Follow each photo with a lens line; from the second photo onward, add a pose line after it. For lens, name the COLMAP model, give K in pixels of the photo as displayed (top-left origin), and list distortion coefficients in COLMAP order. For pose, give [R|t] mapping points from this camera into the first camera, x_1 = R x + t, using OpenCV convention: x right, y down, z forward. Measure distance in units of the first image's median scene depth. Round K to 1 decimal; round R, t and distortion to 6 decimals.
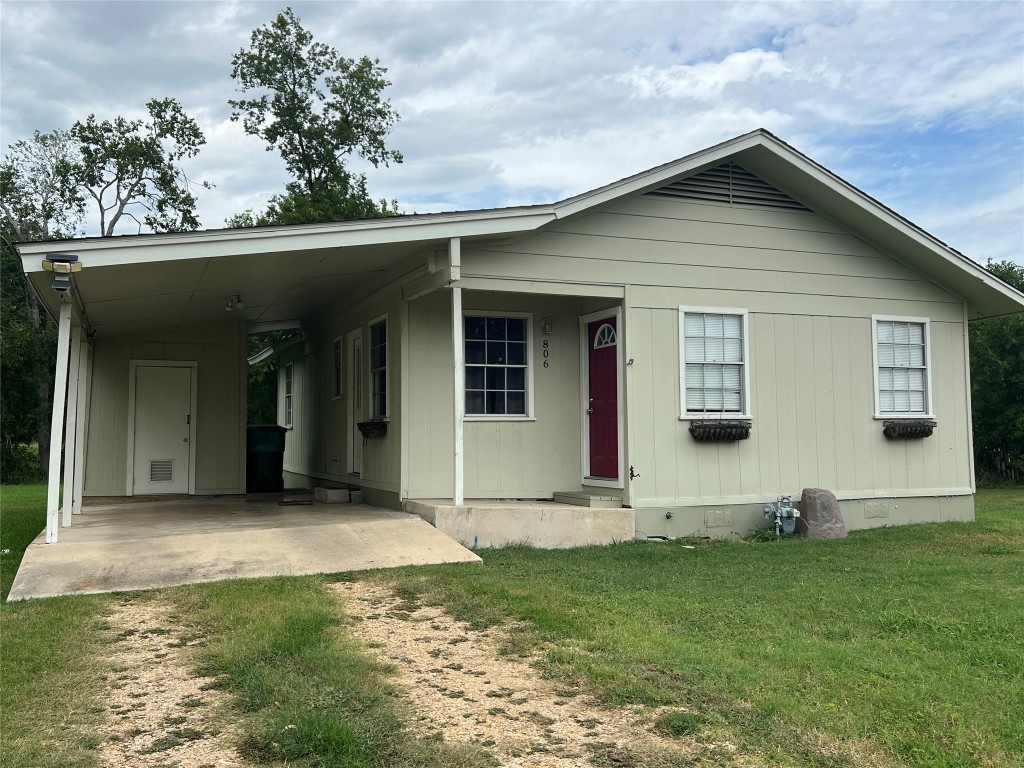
lens RADIAL K [[927.7, 0, 511.8], [0, 927.7, 370.2], [0, 0, 1]] dist [0.004204, -0.005388]
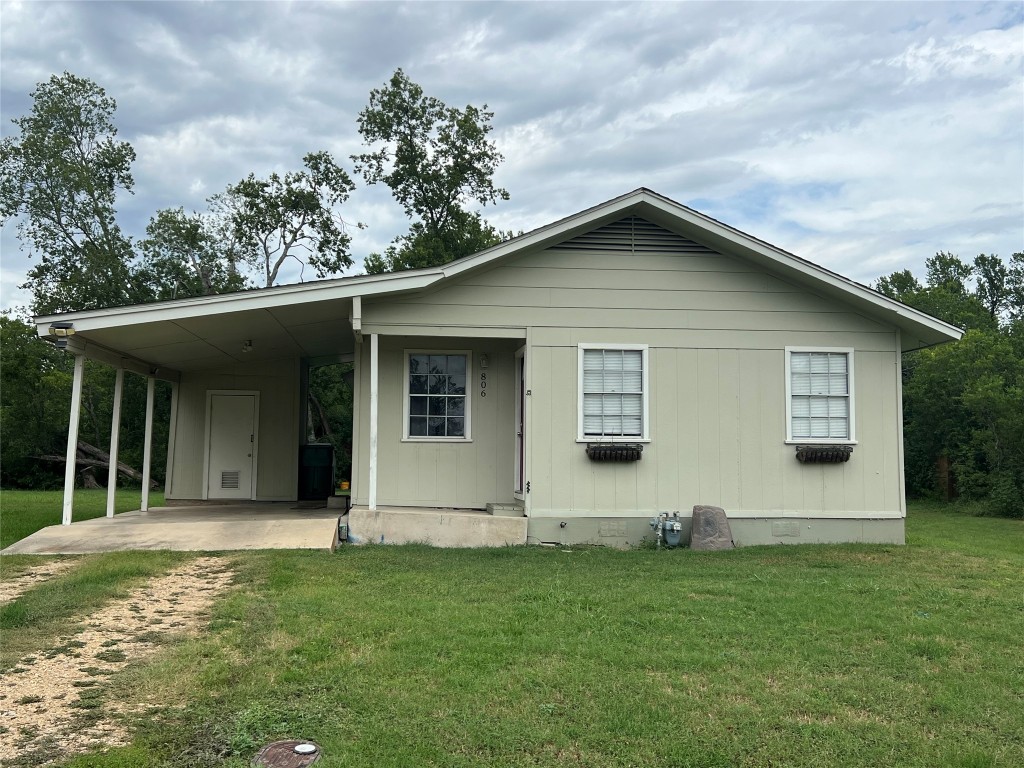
lens RADIAL K [[980.1, 0, 512.0], [0, 980.1, 384.0], [0, 0, 1]] dist [-0.013682, -0.006855]
pose [[0.963442, -0.006265, -0.267844, 0.196904], [0.005104, 0.999974, -0.005030, -0.006275], [0.267869, 0.003479, 0.963449, -0.089798]]
